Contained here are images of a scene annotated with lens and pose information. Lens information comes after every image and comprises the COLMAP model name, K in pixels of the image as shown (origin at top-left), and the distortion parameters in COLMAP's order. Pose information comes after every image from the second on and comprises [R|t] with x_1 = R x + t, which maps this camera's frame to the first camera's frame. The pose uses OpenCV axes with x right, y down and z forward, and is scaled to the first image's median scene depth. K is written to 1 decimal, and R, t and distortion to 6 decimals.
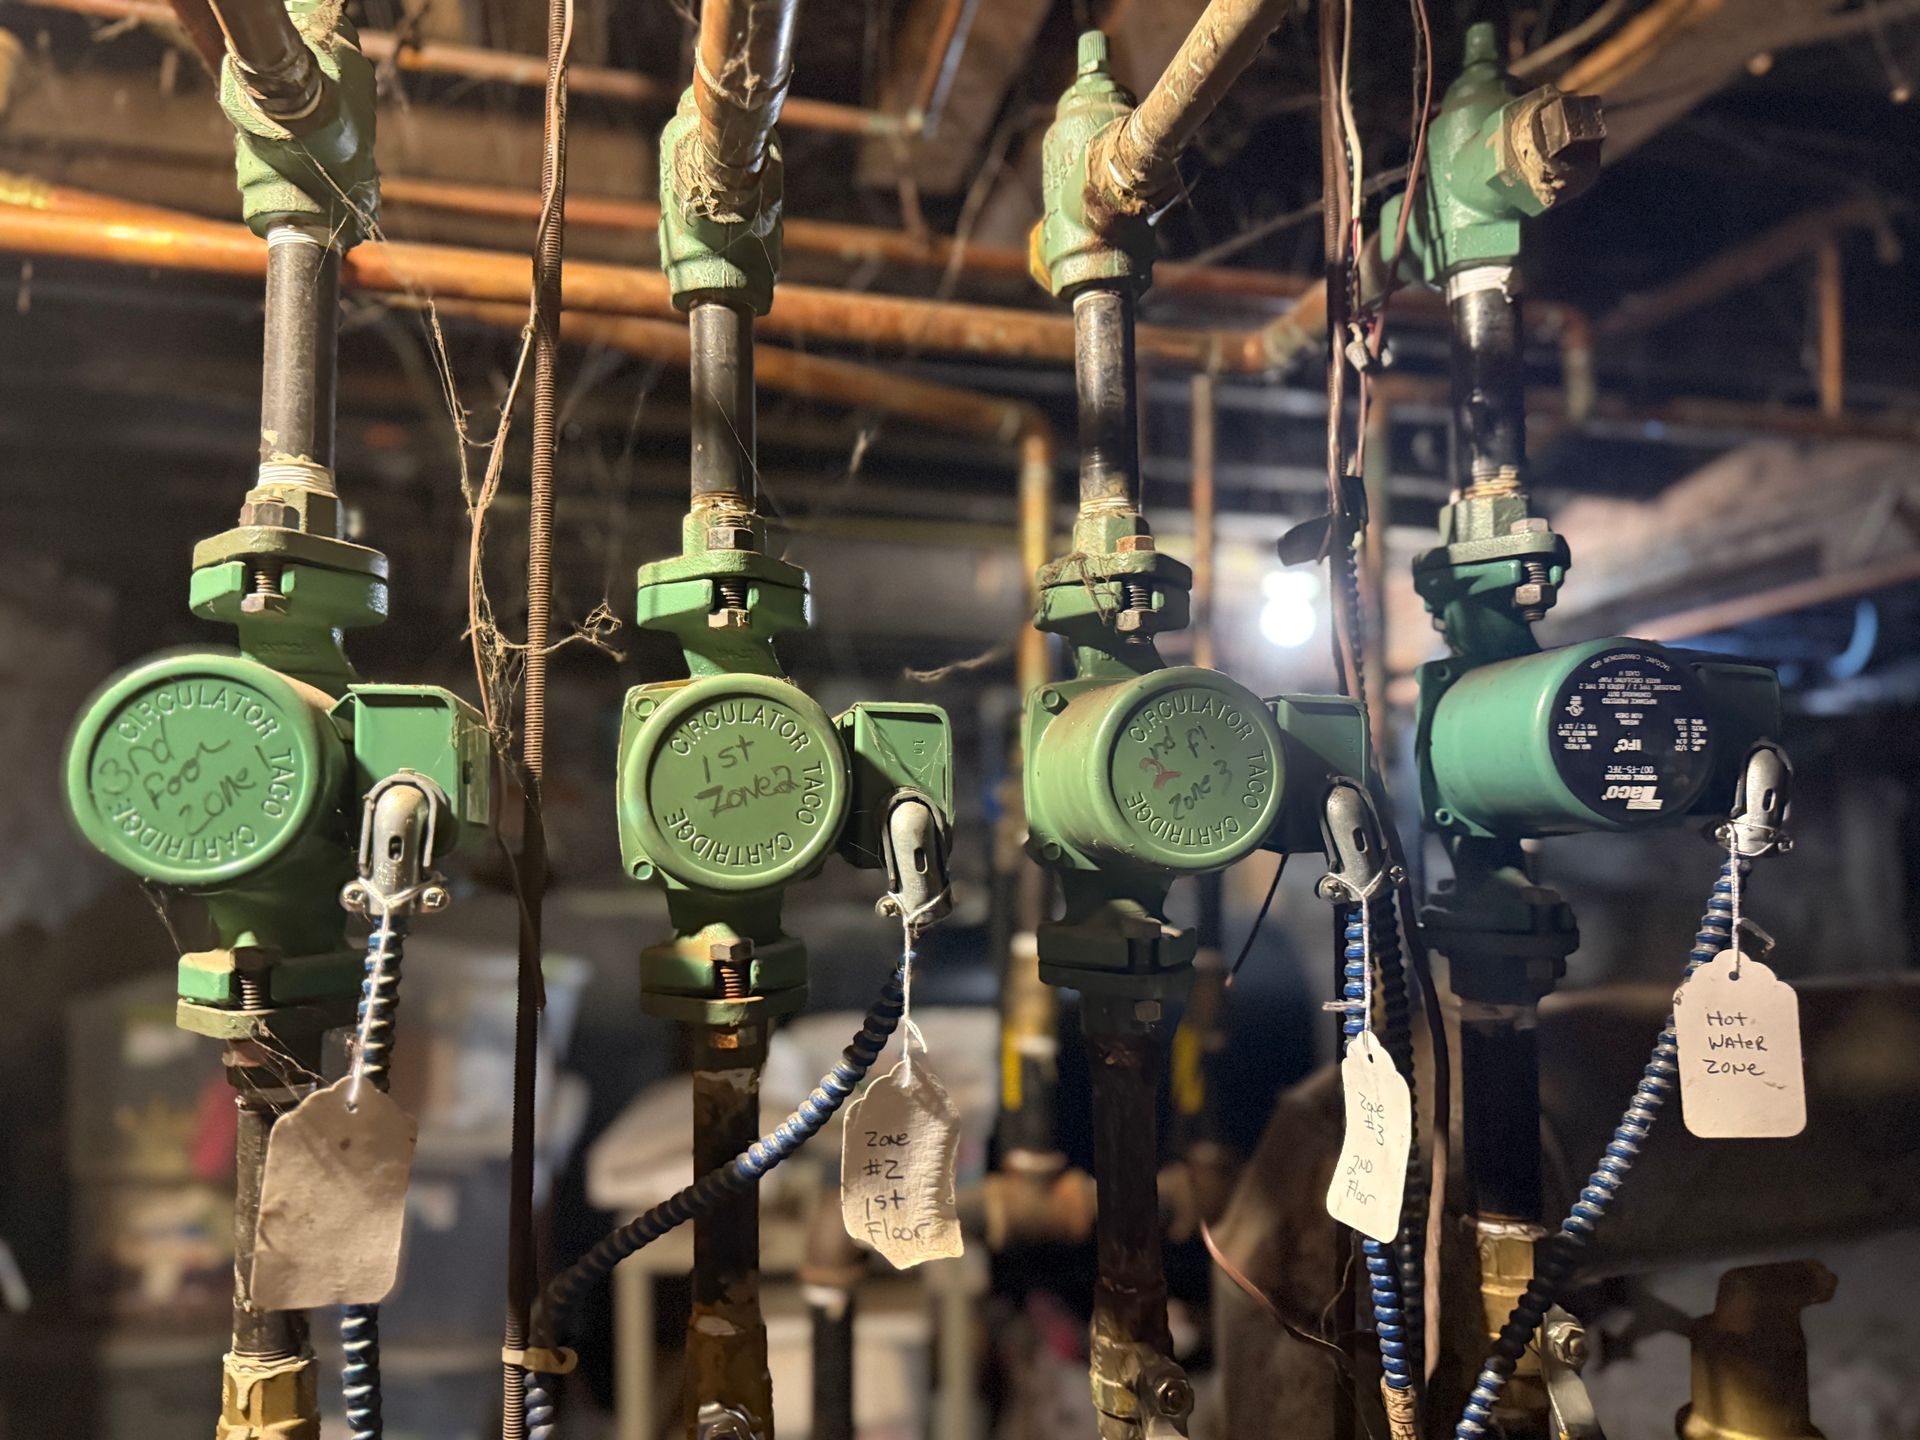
lens RADIAL K [[1340.7, 0, 968.1], [0, 1340.7, 724.5], [0, 0, 1]] dist [0.134867, -0.245836]
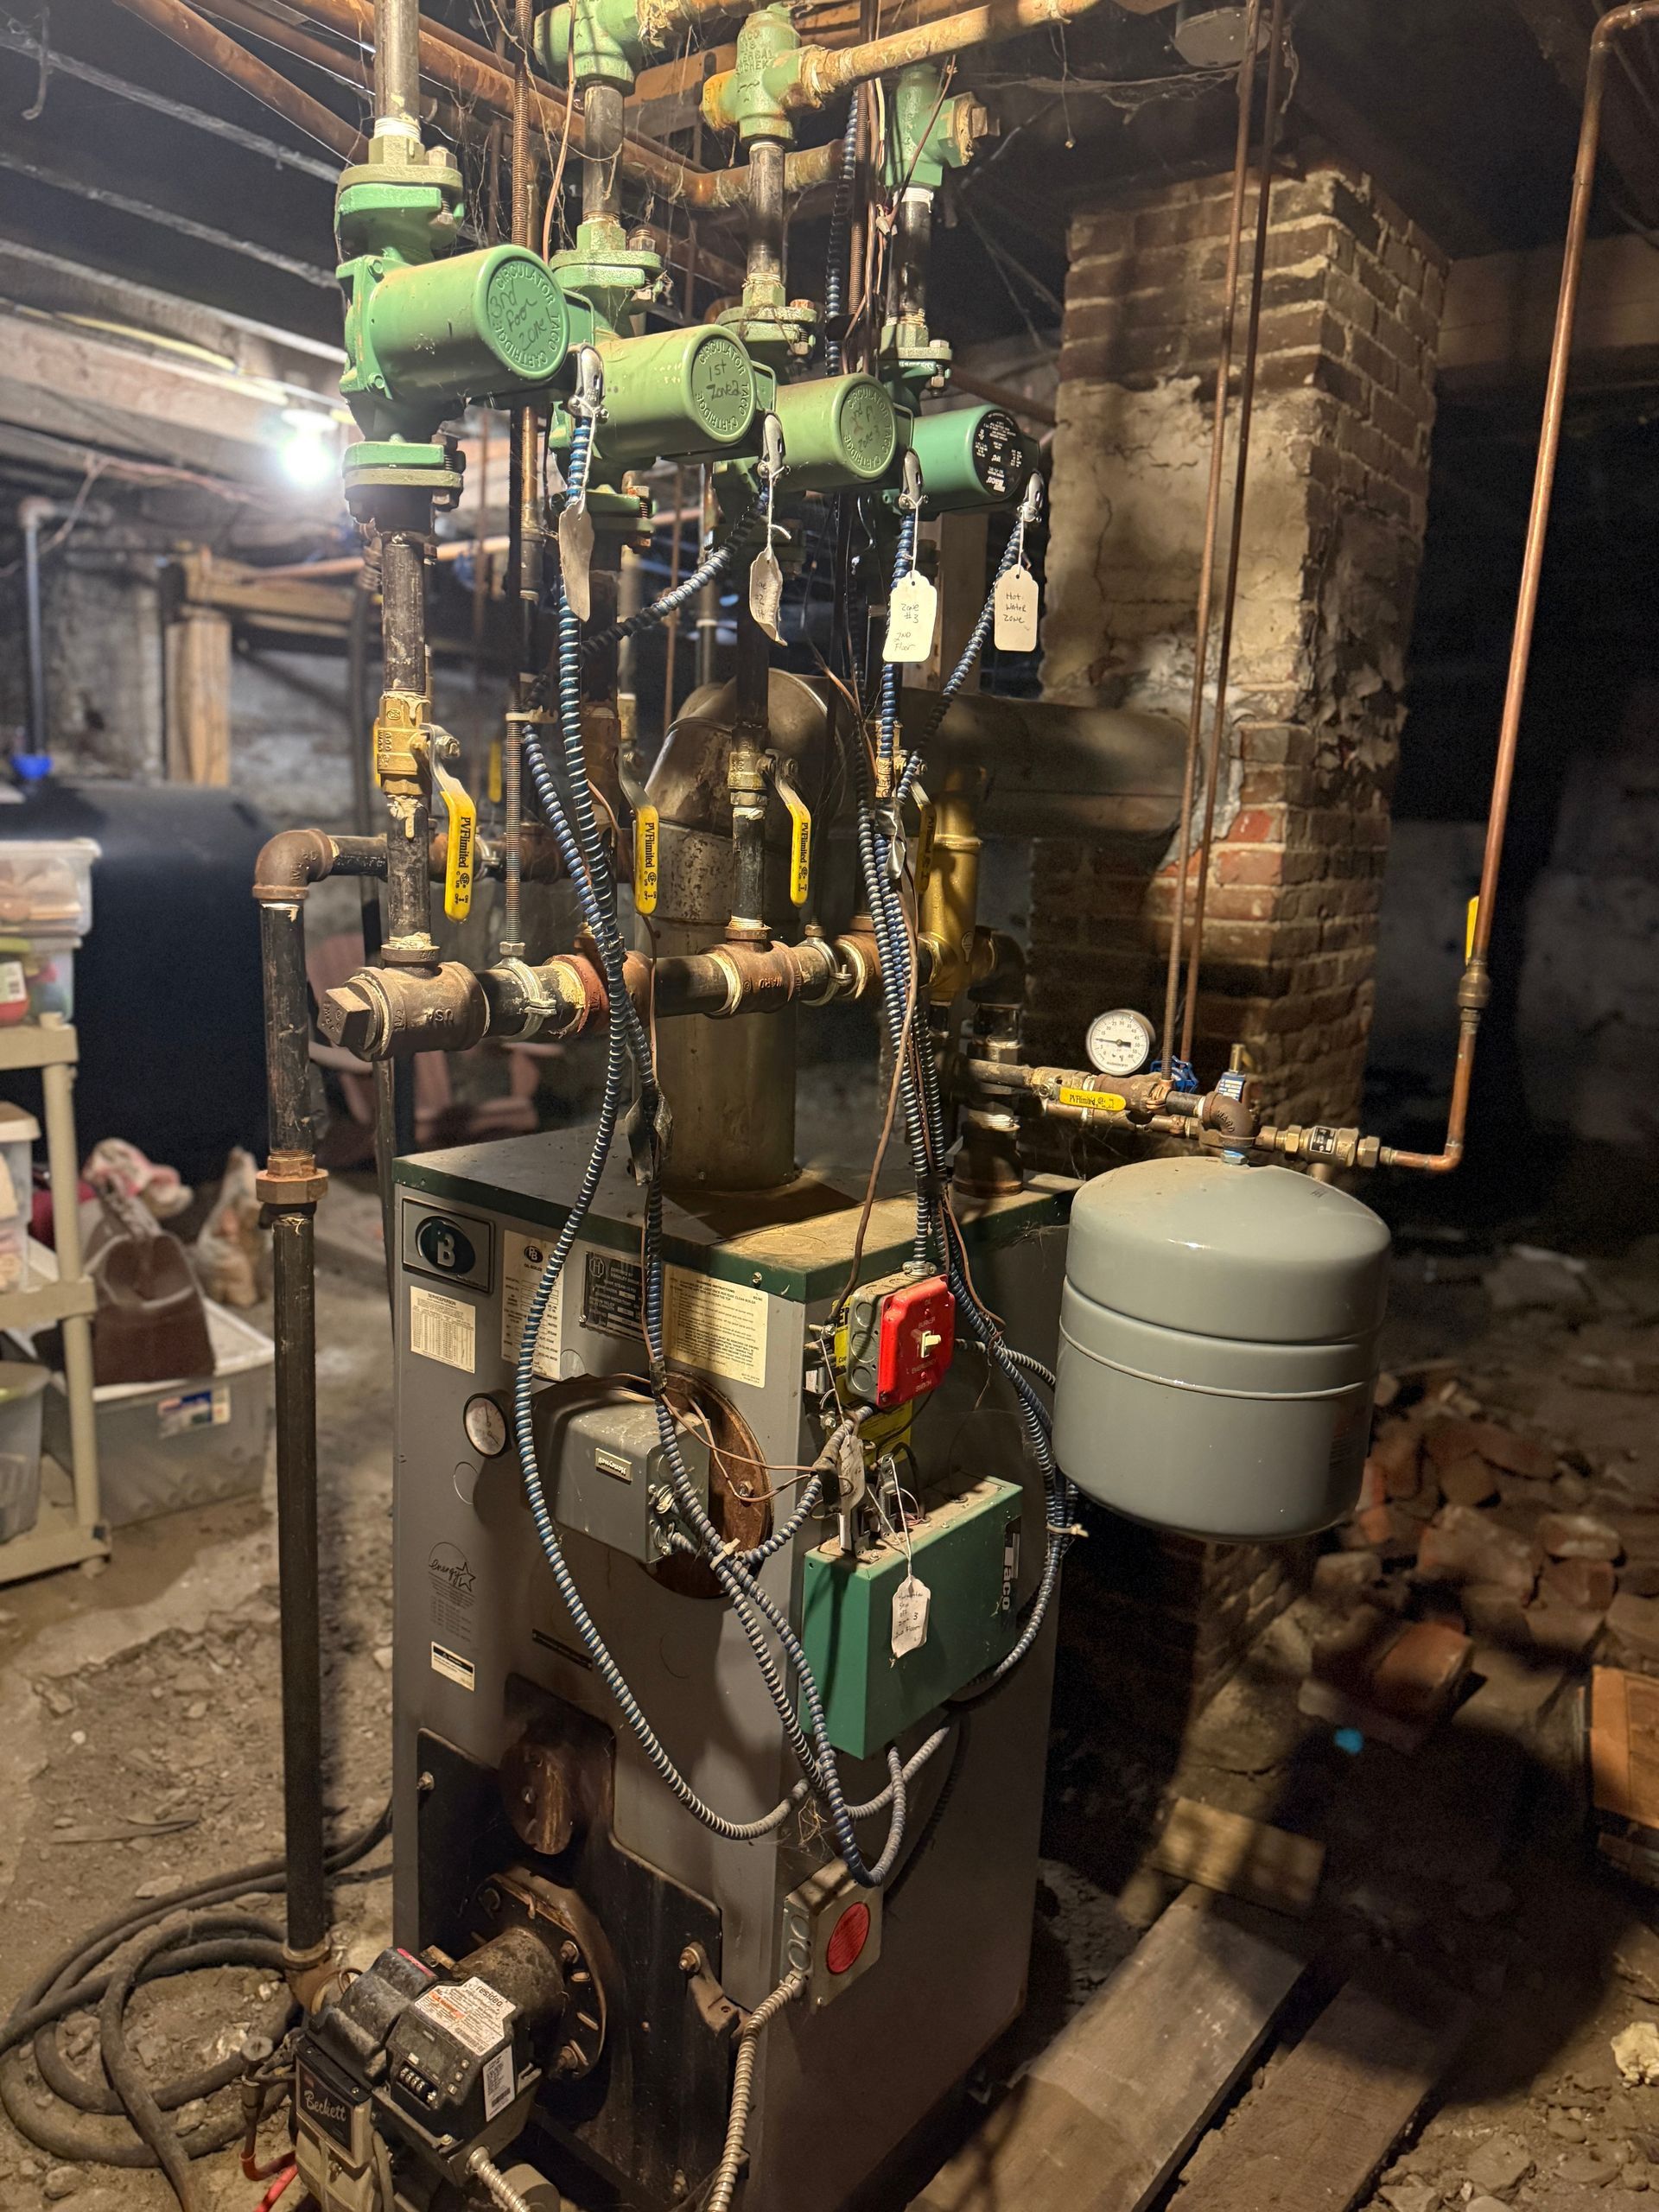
lens RADIAL K [[1529.2, 0, 829.5], [0, 1529.2, 1106.0], [0, 0, 1]] dist [0.099753, -0.150004]
pose [[0.782671, -0.085964, 0.616471, -1.342691], [-0.083677, 0.966895, 0.241064, 0.440466], [-0.616786, -0.240258, 0.749567, -0.947427]]
